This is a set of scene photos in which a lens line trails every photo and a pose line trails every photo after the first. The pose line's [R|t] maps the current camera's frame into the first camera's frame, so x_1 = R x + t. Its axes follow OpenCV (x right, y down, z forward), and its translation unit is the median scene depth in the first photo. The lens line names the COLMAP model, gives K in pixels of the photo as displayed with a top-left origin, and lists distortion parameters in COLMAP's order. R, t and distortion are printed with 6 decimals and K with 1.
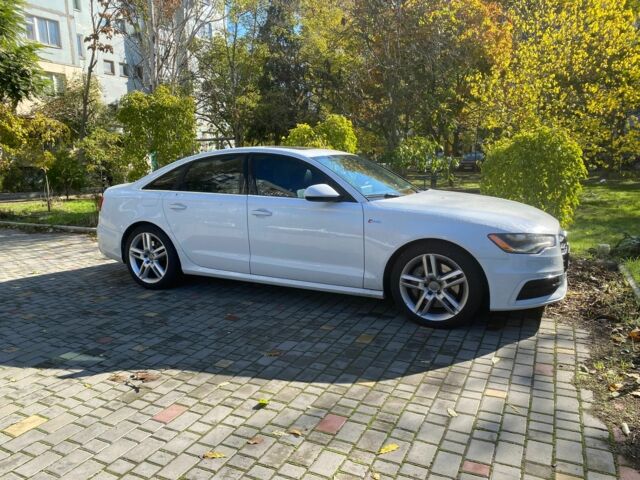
lens RADIAL K [[474.8, 0, 320.0], [0, 474.8, 240.0], [0, 0, 1]] dist [0.013783, 0.001034]
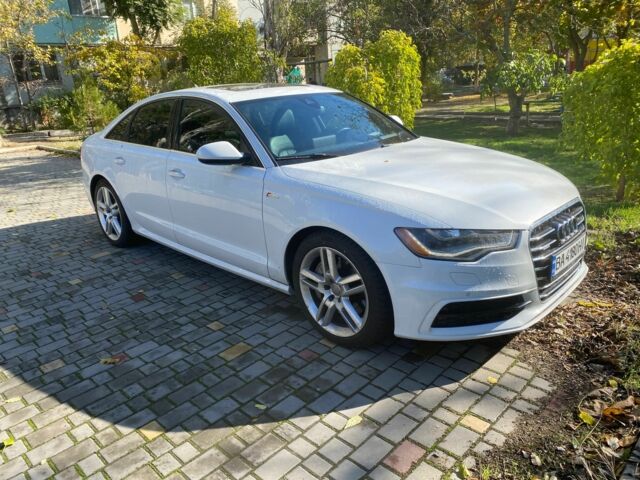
lens RADIAL K [[474.8, 0, 320.0], [0, 474.8, 240.0], [0, 0, 1]] dist [0.013783, 0.001034]
pose [[0.951675, 0.065716, -0.299993, 0.421166], [-0.016664, 0.986448, 0.163228, -0.094271], [0.306654, -0.150341, 0.939873, 0.318732]]
